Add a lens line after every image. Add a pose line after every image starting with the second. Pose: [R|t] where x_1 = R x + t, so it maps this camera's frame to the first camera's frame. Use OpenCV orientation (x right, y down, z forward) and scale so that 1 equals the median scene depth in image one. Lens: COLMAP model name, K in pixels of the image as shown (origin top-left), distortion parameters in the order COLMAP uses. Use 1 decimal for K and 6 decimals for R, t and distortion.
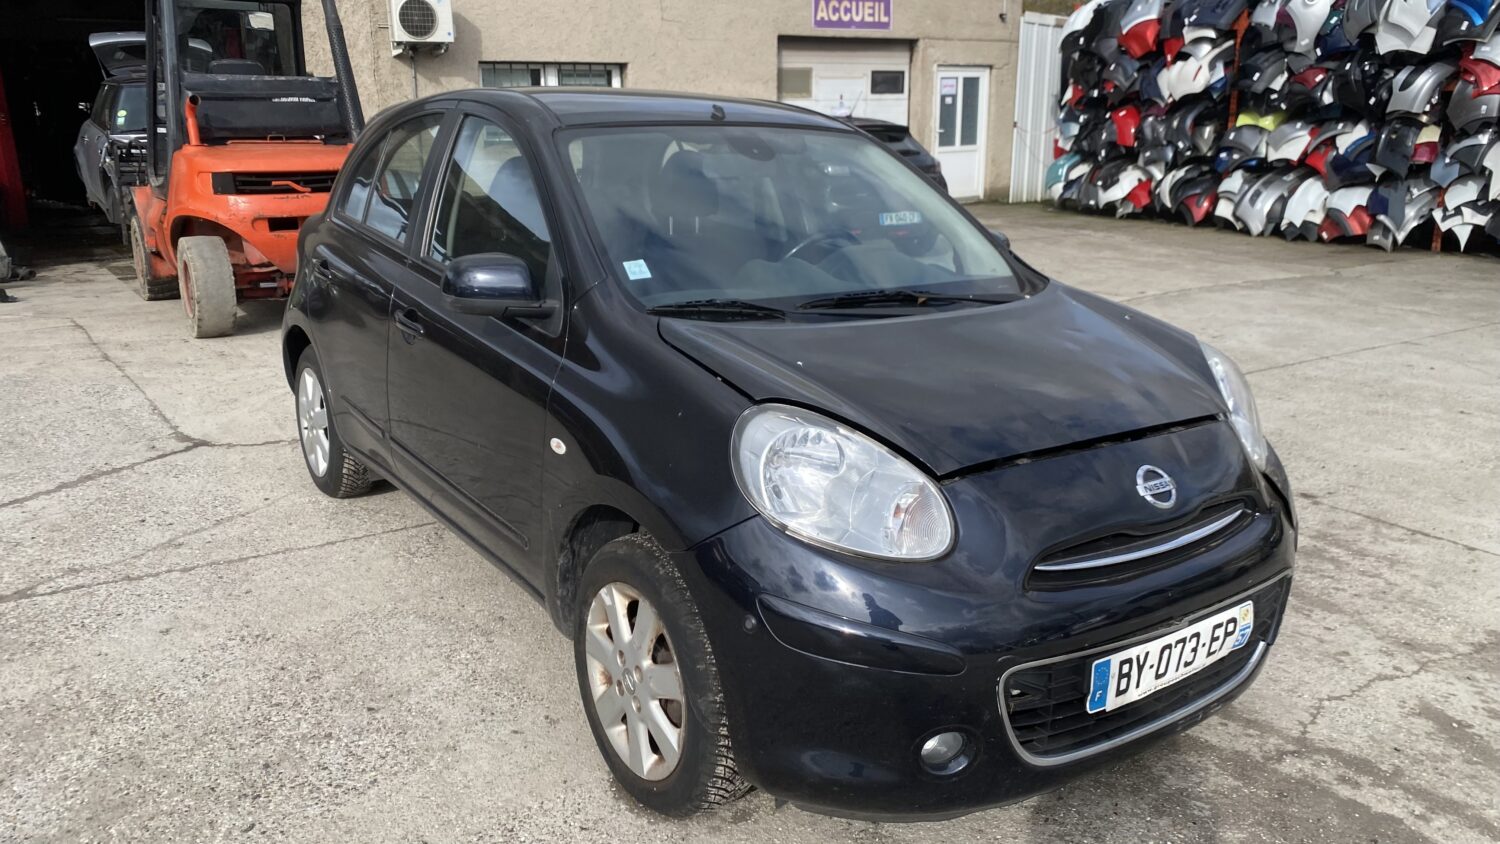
lens RADIAL K [[1104.5, 0, 750.0], [0, 1104.5, 422.0], [0, 0, 1]] dist [0.008502, 0.002632]
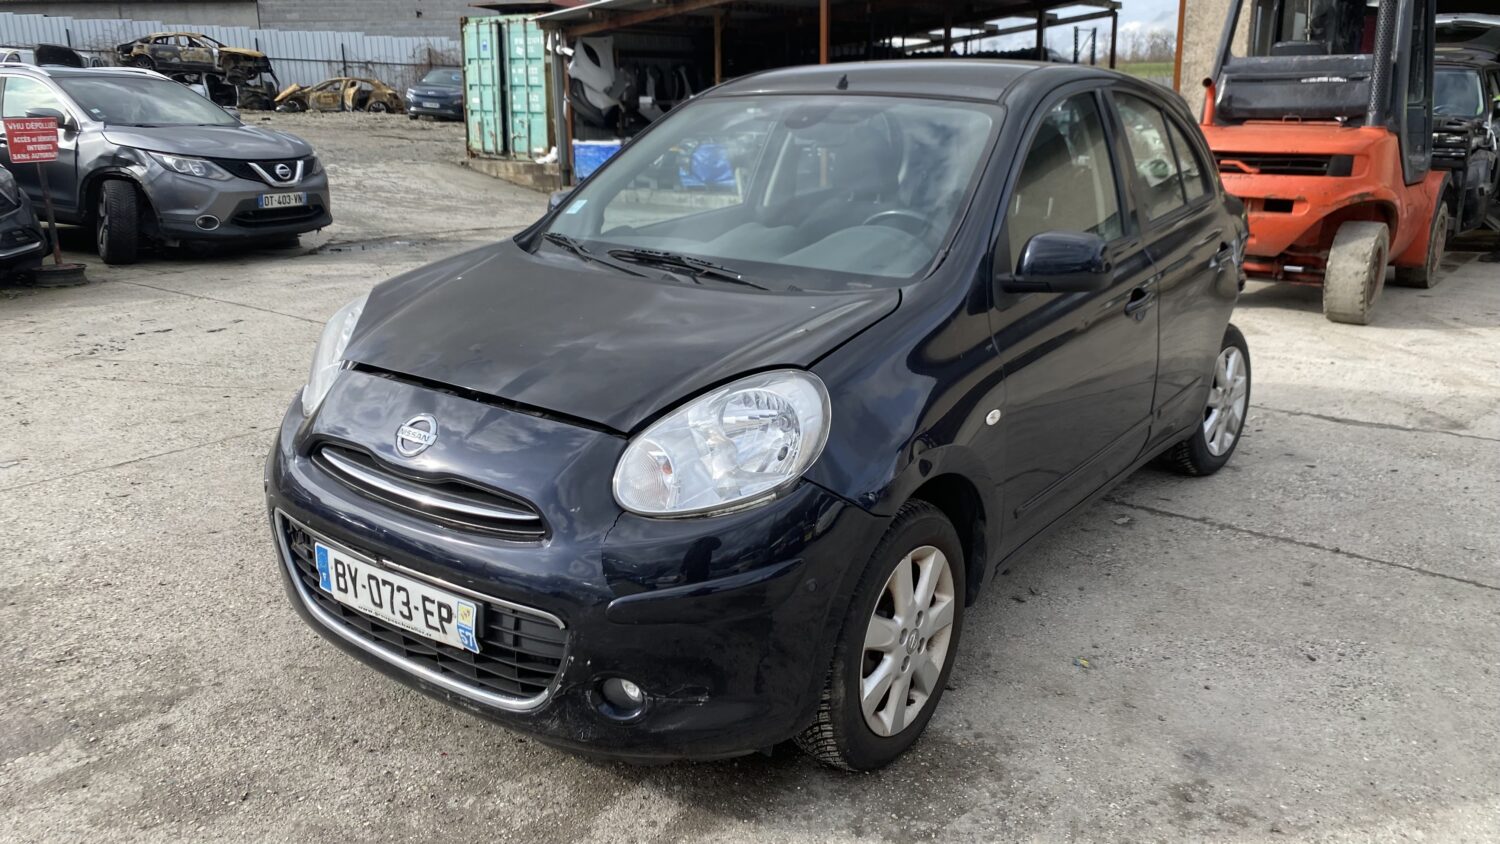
lens RADIAL K [[1176.5, 0, 810.6], [0, 1176.5, 403.6], [0, 0, 1]] dist [-0.006794, 0.001884]
pose [[0.332557, 0.235408, -0.913230, 0.416819], [-0.252713, 0.955176, 0.154194, -0.065740], [0.908594, 0.179506, 0.377141, 0.254596]]
